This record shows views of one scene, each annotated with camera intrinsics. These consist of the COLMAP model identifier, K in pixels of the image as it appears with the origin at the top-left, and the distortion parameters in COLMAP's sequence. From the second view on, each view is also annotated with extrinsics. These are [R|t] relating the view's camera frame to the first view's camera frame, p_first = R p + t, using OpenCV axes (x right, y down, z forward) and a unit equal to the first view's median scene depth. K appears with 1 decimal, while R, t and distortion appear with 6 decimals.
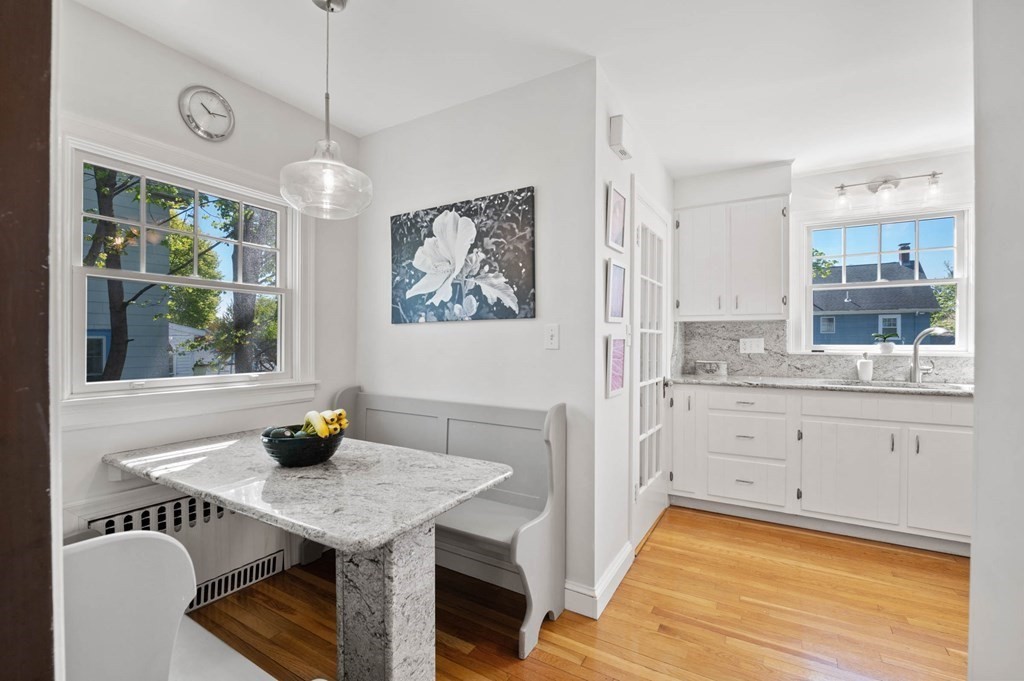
lens RADIAL K [[447.5, 0, 492.5], [0, 447.5, 341.4], [0, 0, 1]] dist [-0.005589, -0.002761]
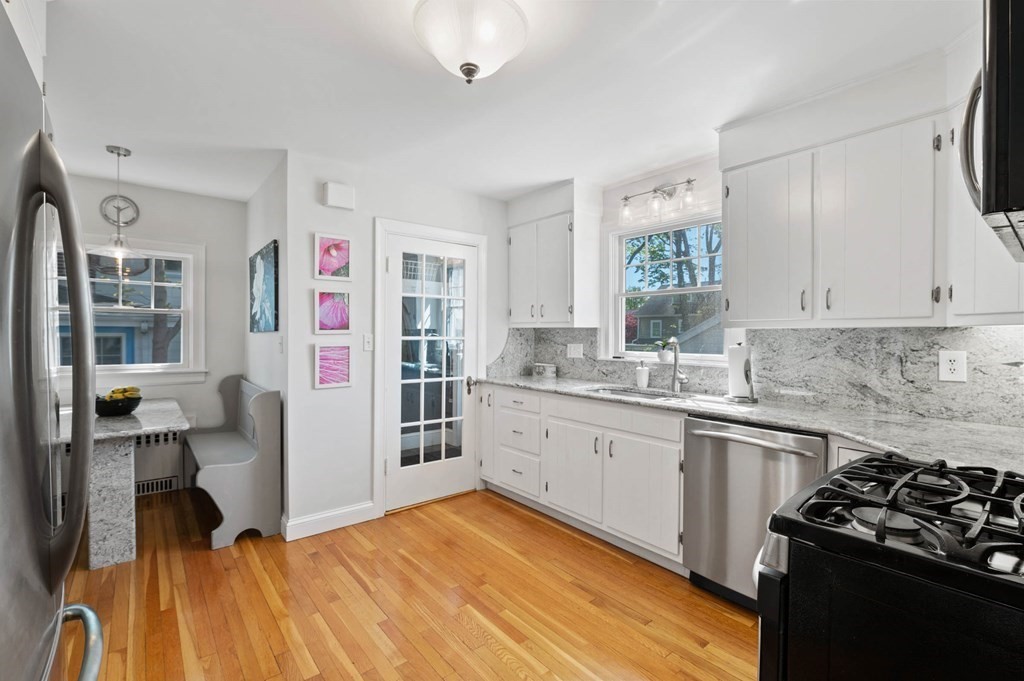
lens RADIAL K [[447.5, 0, 489.4], [0, 447.5, 338.5], [0, 0, 1]] dist [-0.005589, -0.002761]
pose [[0.940551, 0.007960, -0.339559, 0.896939], [-0.006643, 0.999965, 0.005041, -0.028131], [0.339587, -0.002485, 0.940571, -0.084707]]
